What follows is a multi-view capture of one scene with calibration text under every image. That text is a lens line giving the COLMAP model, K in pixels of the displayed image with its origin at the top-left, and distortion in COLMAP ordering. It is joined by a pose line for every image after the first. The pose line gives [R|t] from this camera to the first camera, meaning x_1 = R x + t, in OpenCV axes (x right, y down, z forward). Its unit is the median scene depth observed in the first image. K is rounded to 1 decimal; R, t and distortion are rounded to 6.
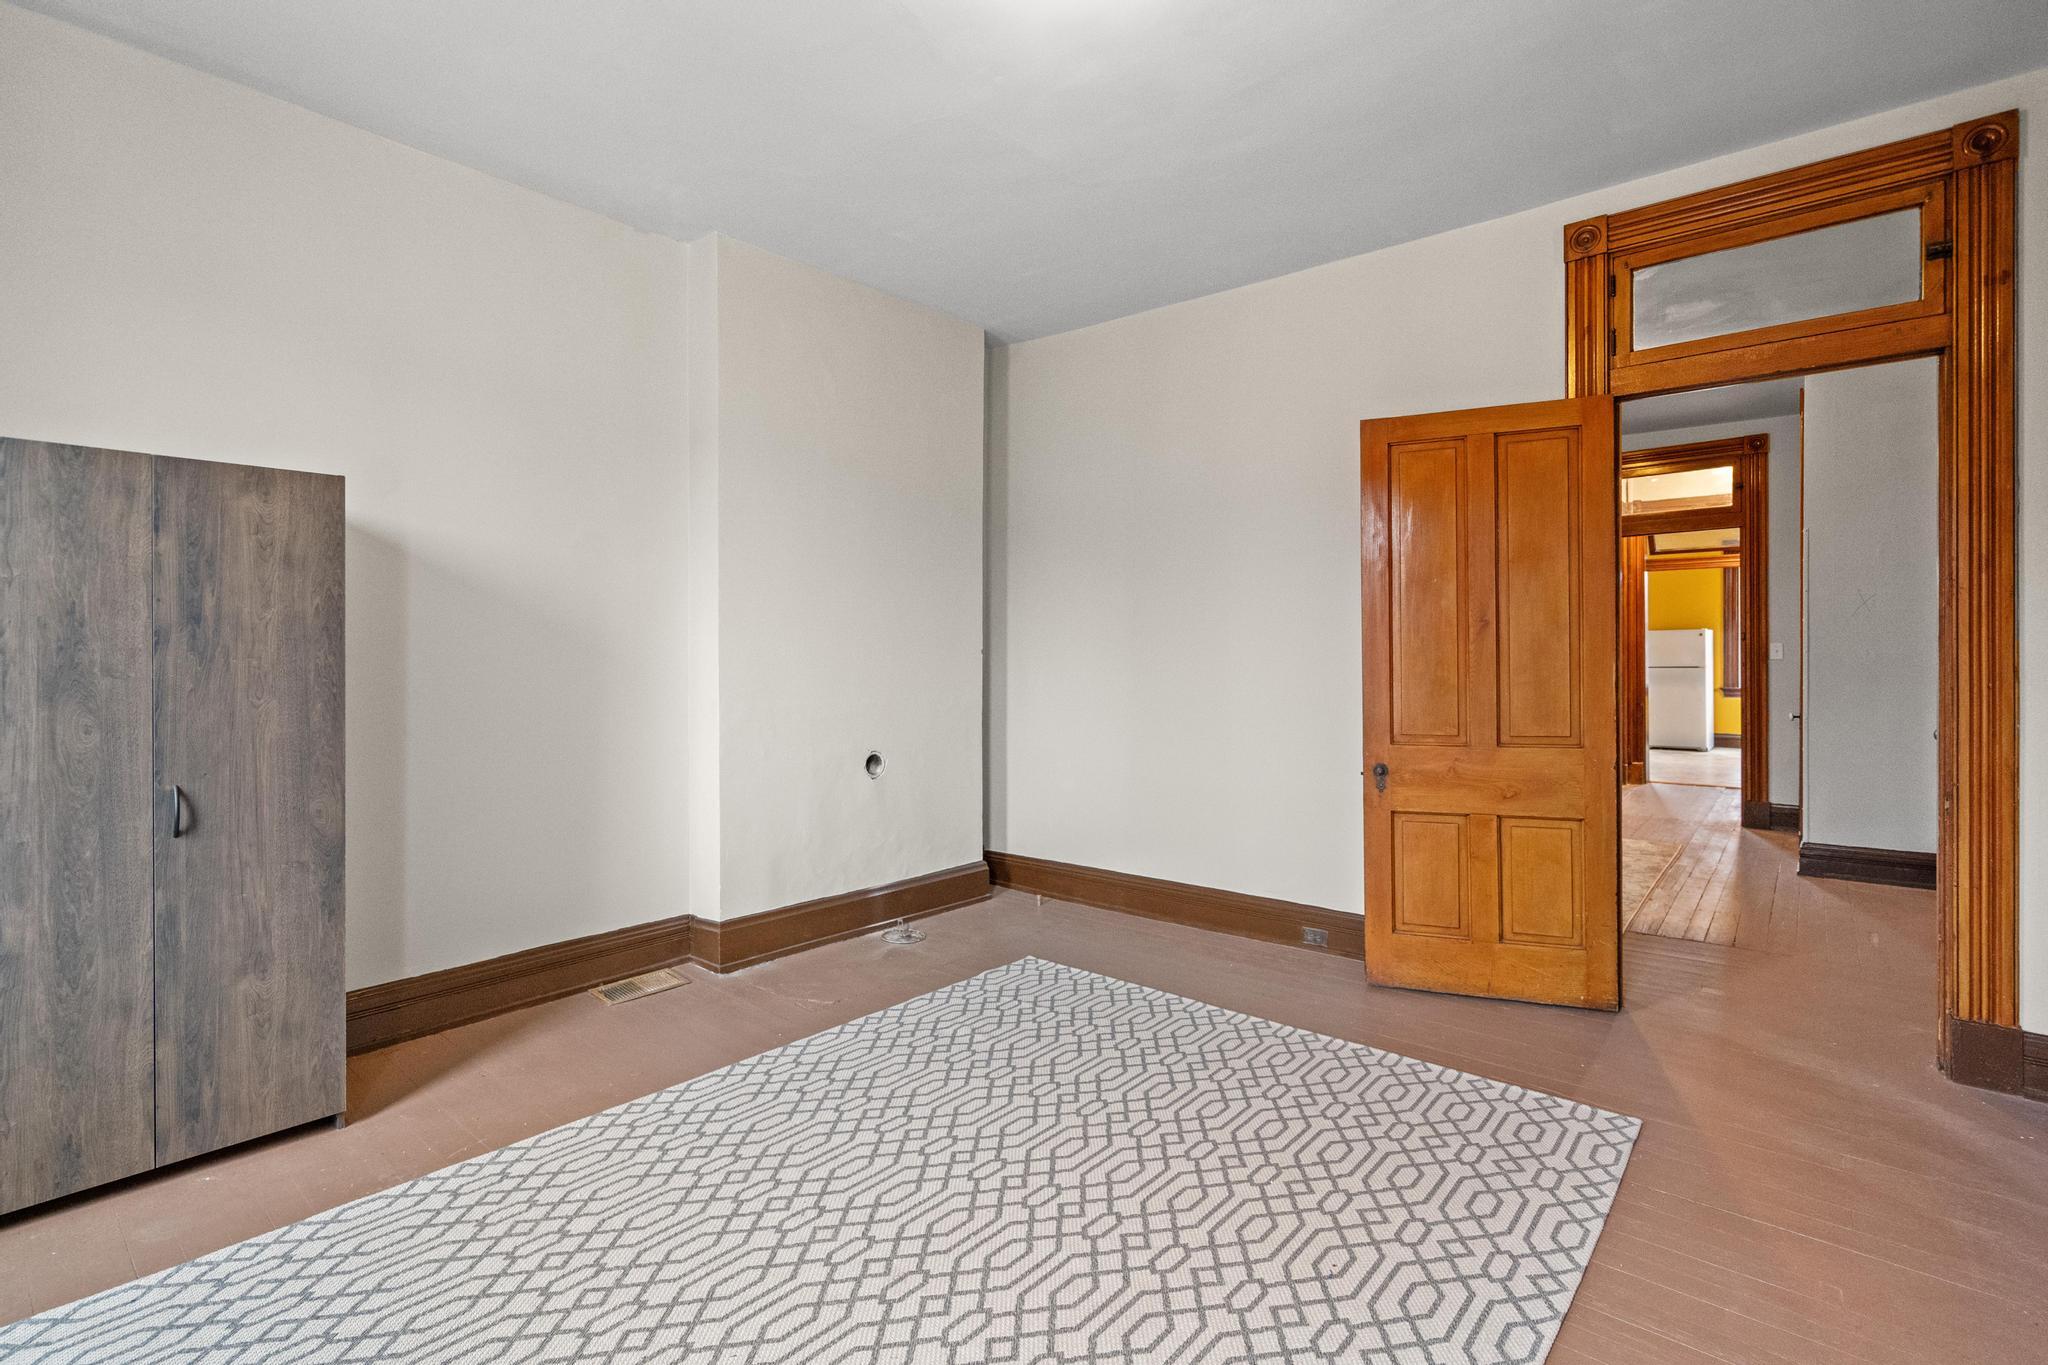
lens RADIAL K [[939.0, 0, 1010.3], [0, 939.0, 680.8], [0, 0, 1]] dist [-0.002403, 0.000214]
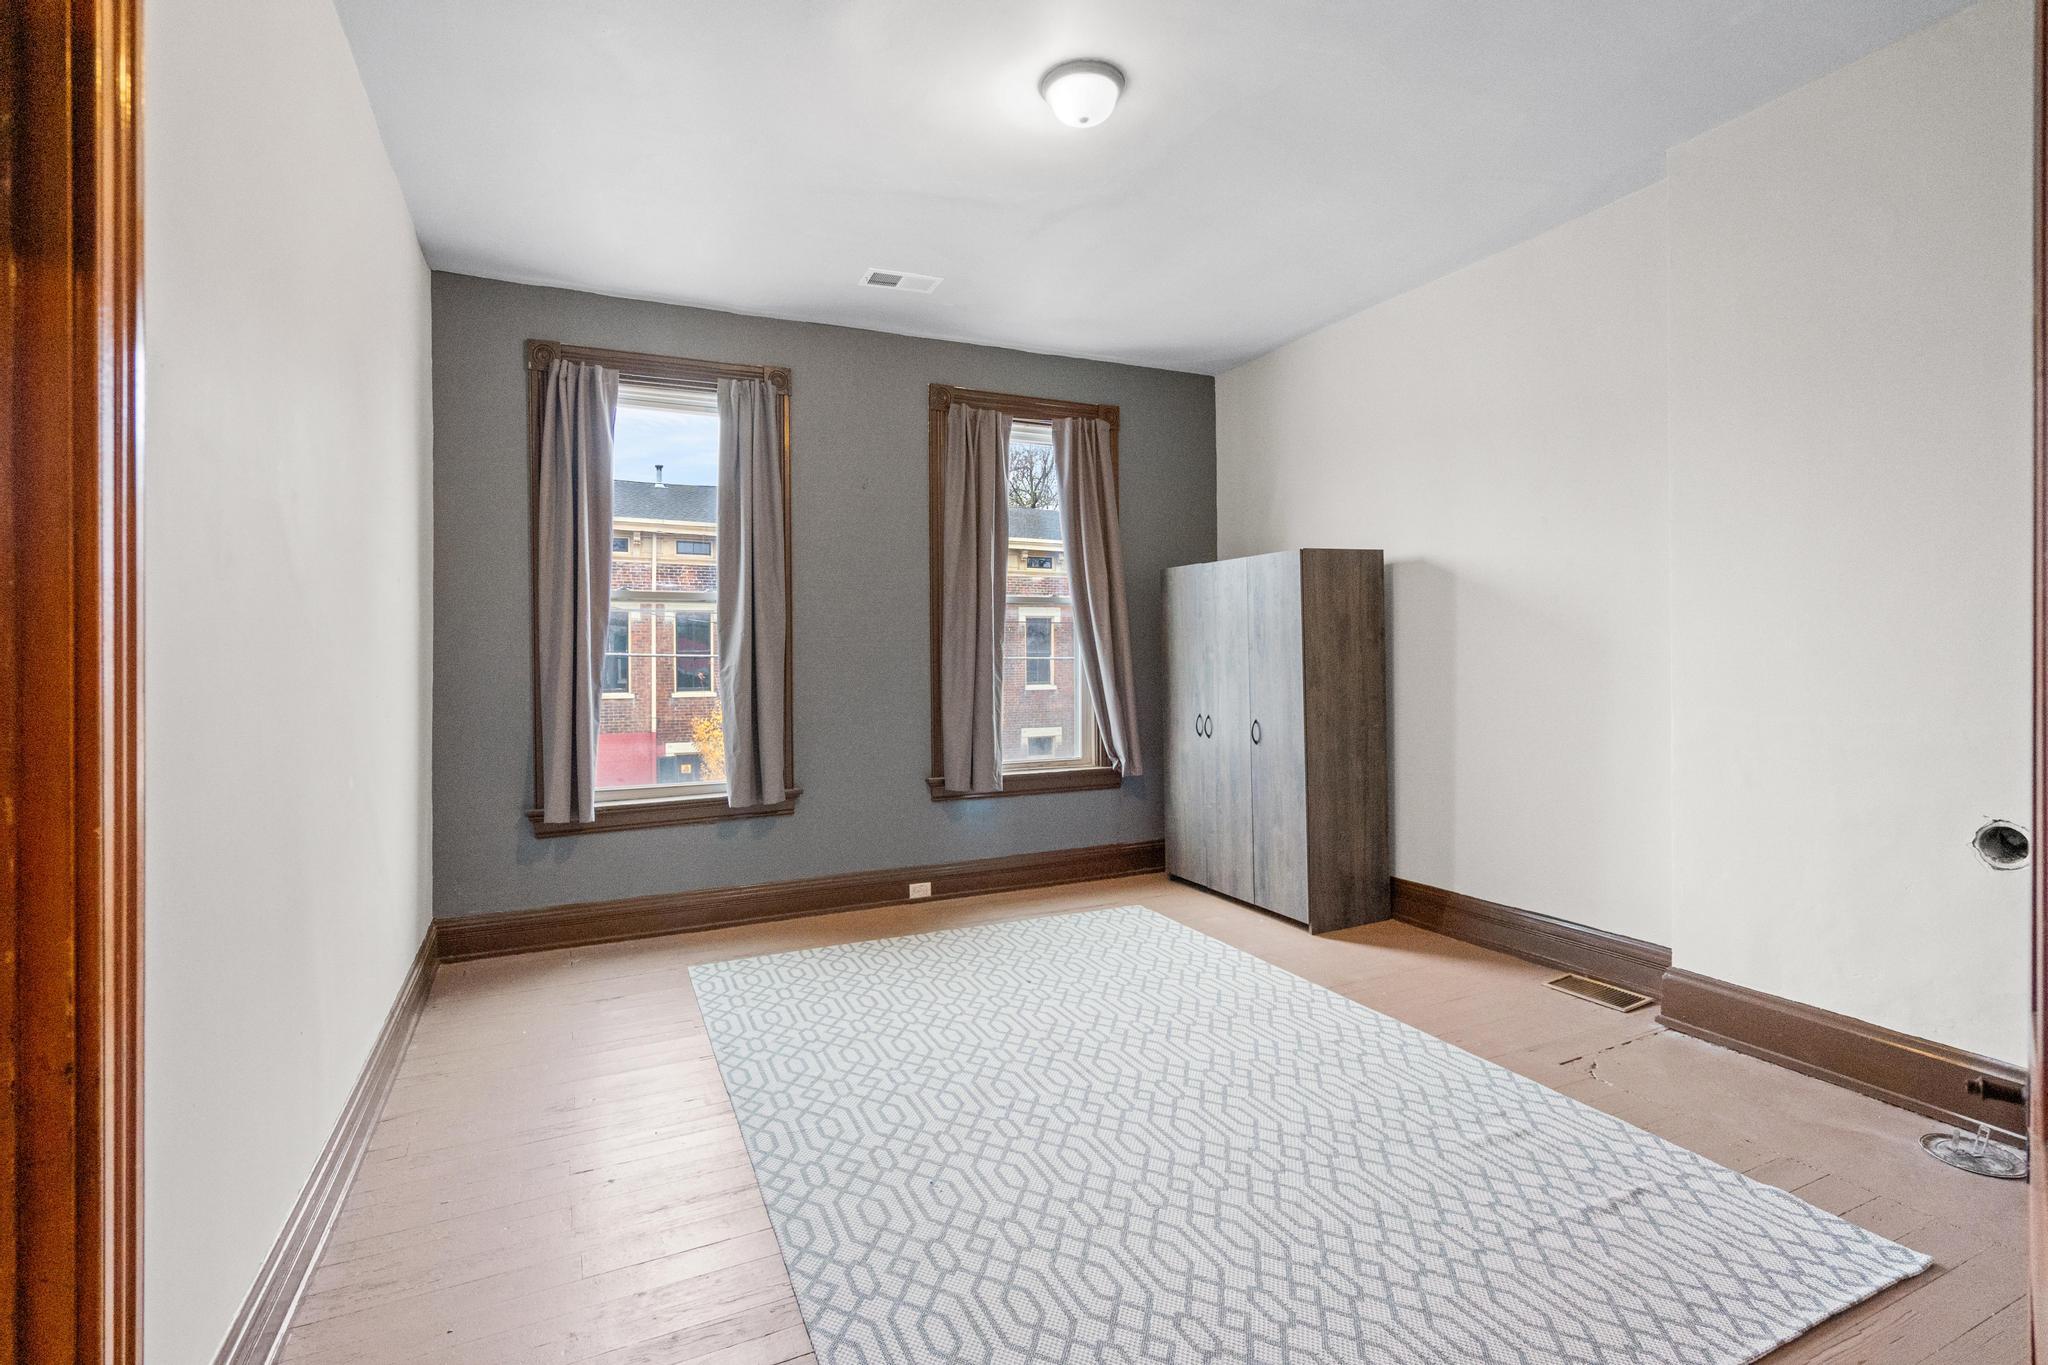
lens RADIAL K [[959.2, 0, 1024.1], [0, 959.2, 647.5], [0, 0, 1]] dist [-0.001427, 0.000644]
pose [[-0.401003, -0.003031, -0.916072, 1.026926], [-0.012004, 0.999926, 0.001947, -0.036778], [0.915998, 0.011777, -0.401009, 1.152537]]
